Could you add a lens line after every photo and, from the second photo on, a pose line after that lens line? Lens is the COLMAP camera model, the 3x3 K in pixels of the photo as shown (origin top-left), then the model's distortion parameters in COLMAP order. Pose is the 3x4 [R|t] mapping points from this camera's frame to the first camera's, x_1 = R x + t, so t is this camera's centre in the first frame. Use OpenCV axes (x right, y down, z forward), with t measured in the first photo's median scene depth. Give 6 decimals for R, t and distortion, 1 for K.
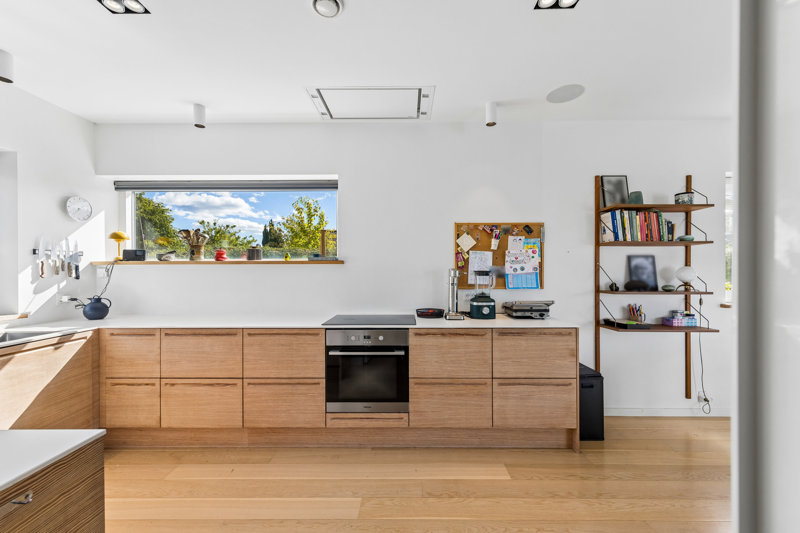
lens RADIAL K [[328.2, 0, 402.8], [0, 328.2, 267.0], [0, 0, 1]] dist [0.004085, 0.000525]
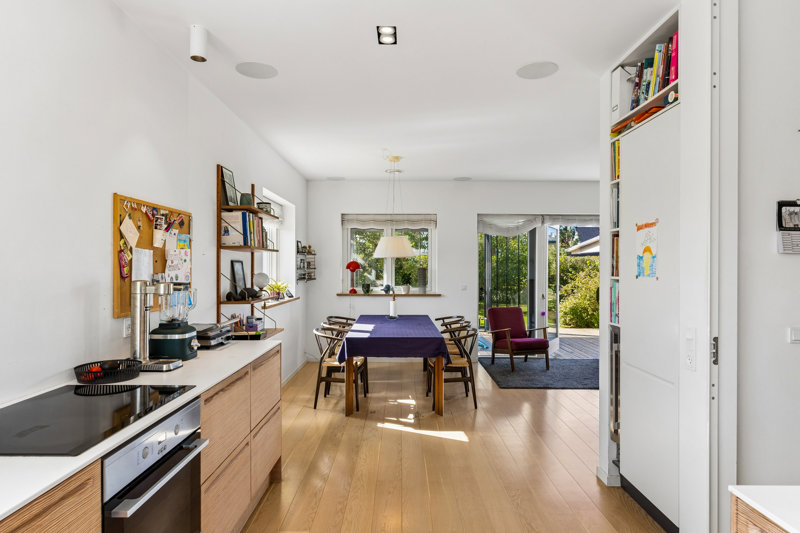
lens RADIAL K [[464.8, 0, 399.1], [0, 464.8, 268.9], [0, 0, 1]] dist [0.000372, 0.000307]
pose [[0.003441, -0.000166, 0.999994, -0.612223], [-0.011211, 0.999937, 0.000204, -0.018248], [-0.999931, -0.011211, 0.003439, 0.555791]]
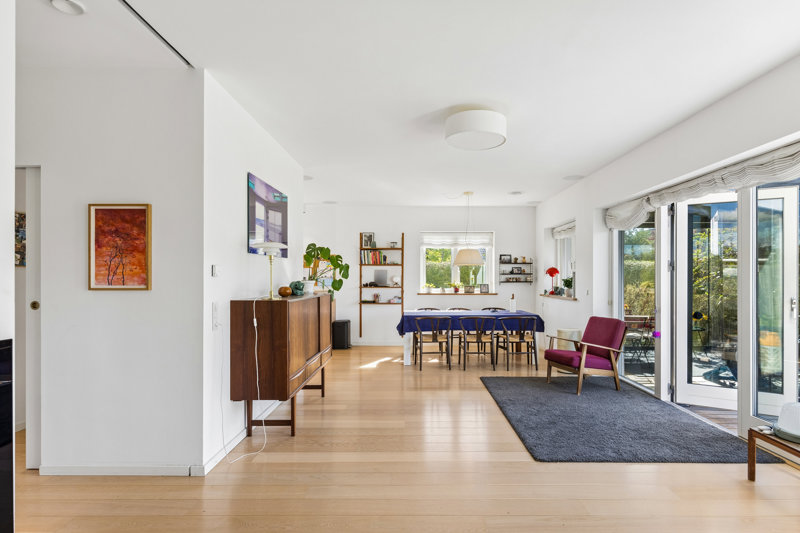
lens RADIAL K [[415.4, 0, 398.7], [0, 415.4, 279.6], [0, 0, 1]] dist [0.002865, 0.000291]
pose [[0.999984, 0.004942, 0.002848, 0.858480], [-0.004963, 0.999960, 0.007487, 0.004799], [-0.002811, -0.007501, 0.999968, -1.752251]]
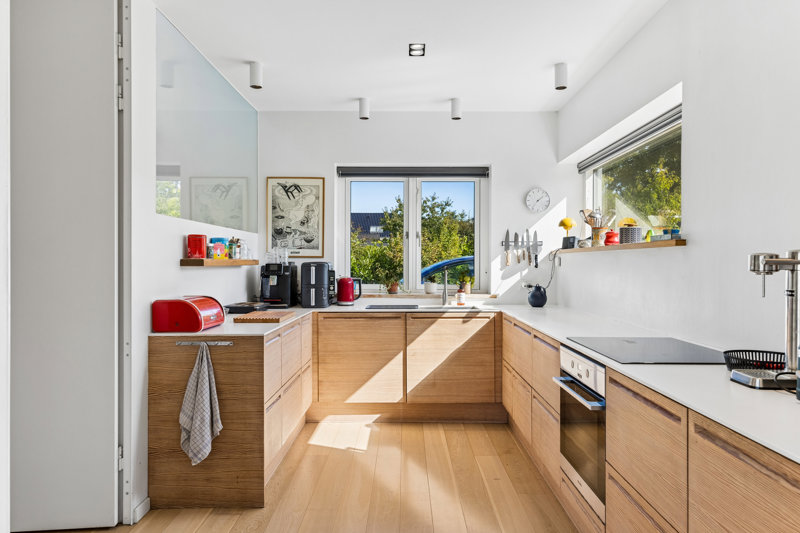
lens RADIAL K [[547.3, 0, 400.2], [0, 547.3, 263.3], [0, 0, 1]] dist [-0.003429, -0.000673]
pose [[-0.002153, 0.001758, -0.999996, 0.740651], [0.003900, 0.999991, 0.001750, 0.016936], [0.999990, -0.003897, -0.002160, 0.553746]]
